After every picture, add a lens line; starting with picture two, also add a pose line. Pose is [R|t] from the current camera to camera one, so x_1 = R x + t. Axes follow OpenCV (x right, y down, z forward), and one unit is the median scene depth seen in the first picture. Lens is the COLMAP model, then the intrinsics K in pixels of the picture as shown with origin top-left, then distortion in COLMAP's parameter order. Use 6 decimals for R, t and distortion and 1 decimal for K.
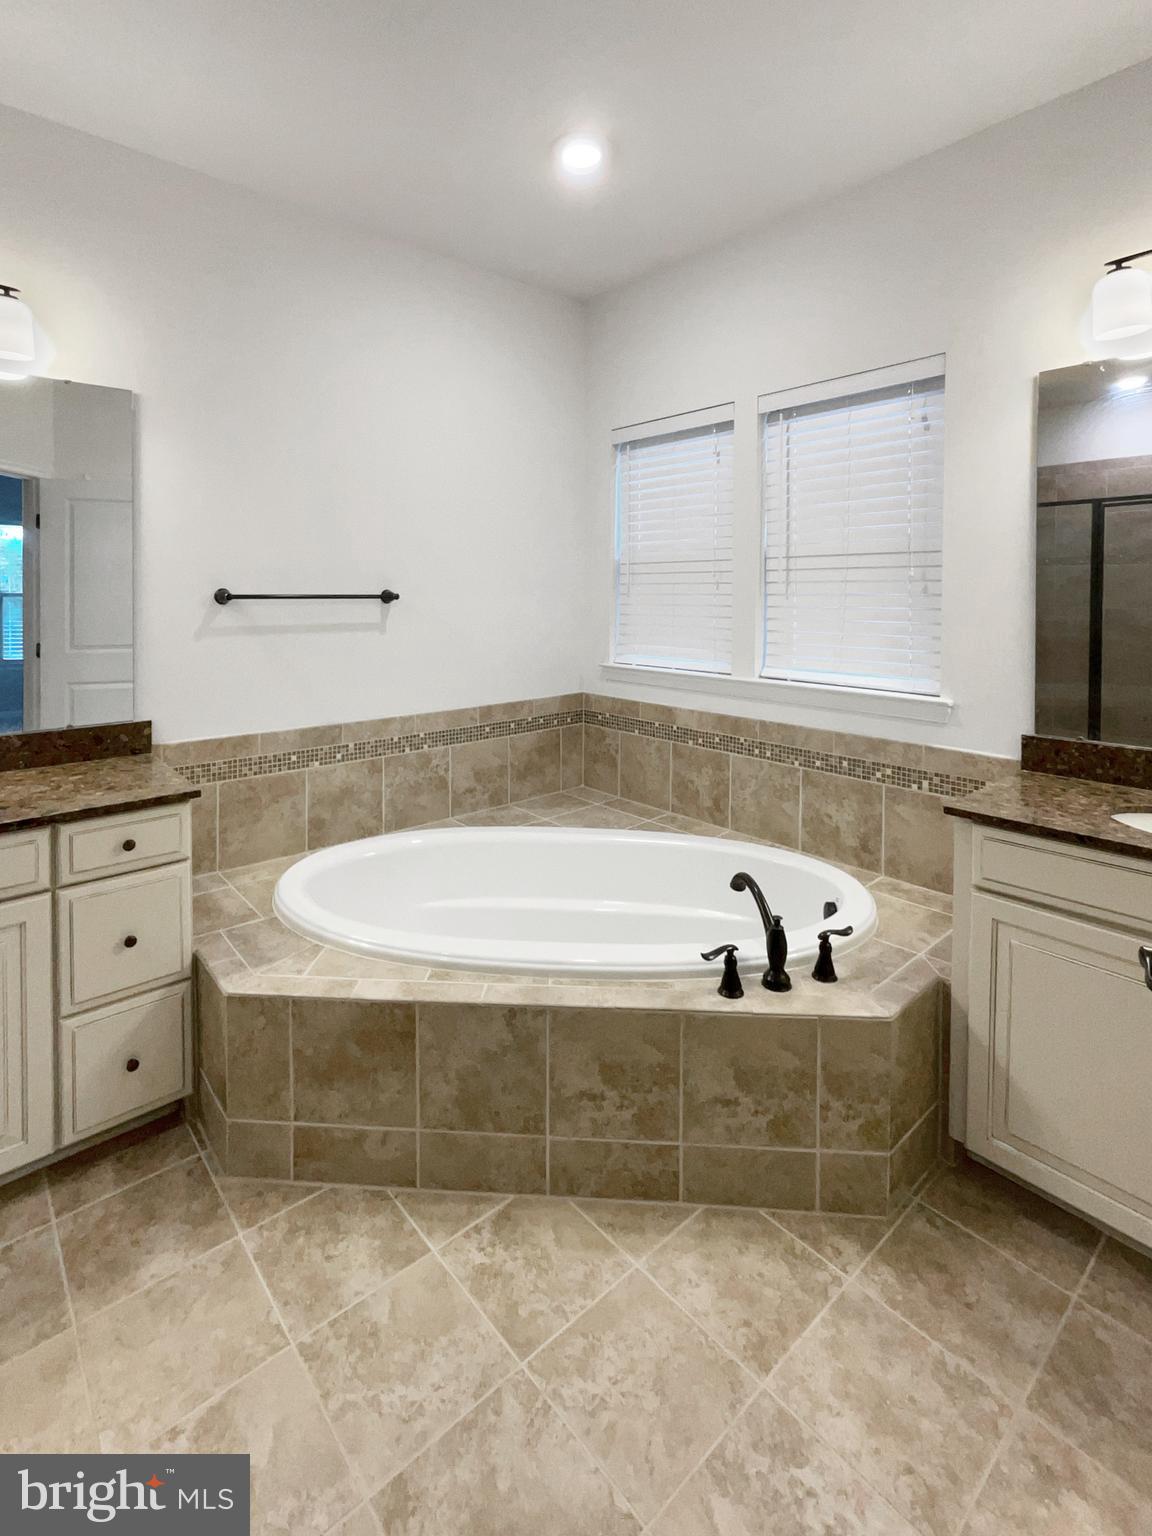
lens RADIAL K [[735.1, 0, 563.1], [0, 735.1, 765.4], [0, 0, 1]] dist [-0.015570, 0.015017]
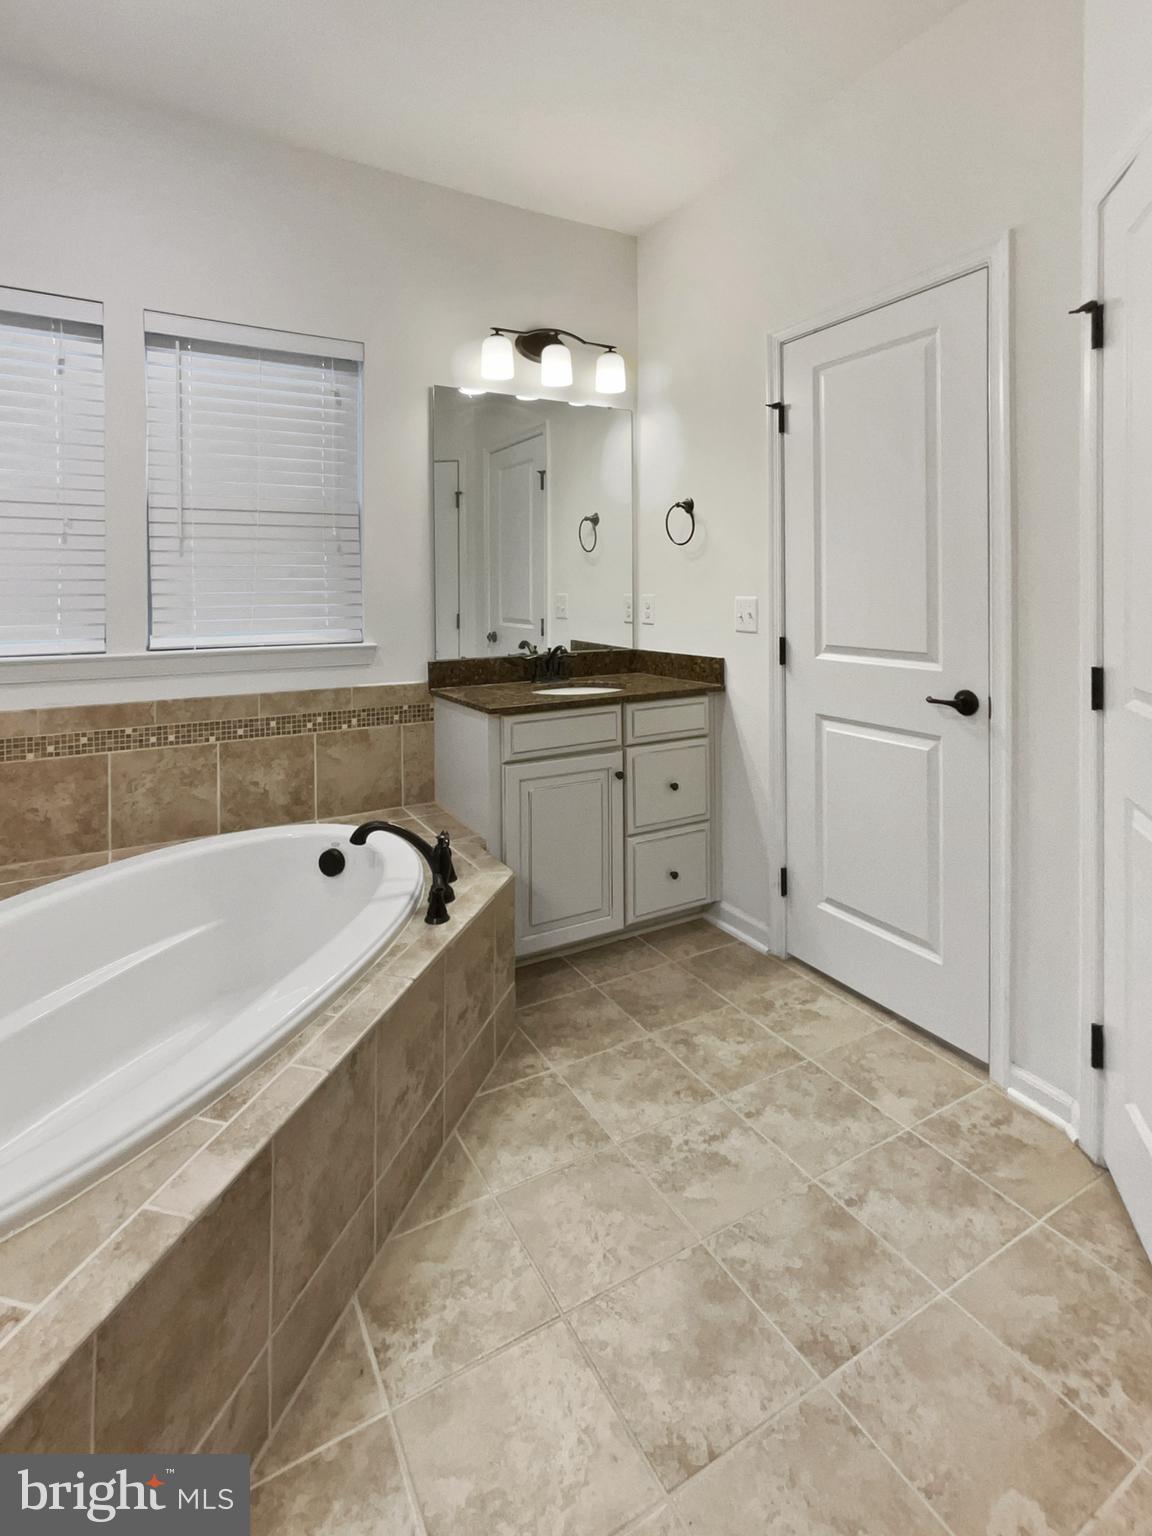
lens RADIAL K [[735.1, 0, 563.1], [0, 735.1, 765.4], [0, 0, 1]] dist [-0.015570, 0.015017]
pose [[0.200322, -0.232456, 0.951754, -0.593398], [0.230891, 0.955284, 0.184721, -0.049033], [-0.952135, 0.182747, 0.245036, 0.453520]]
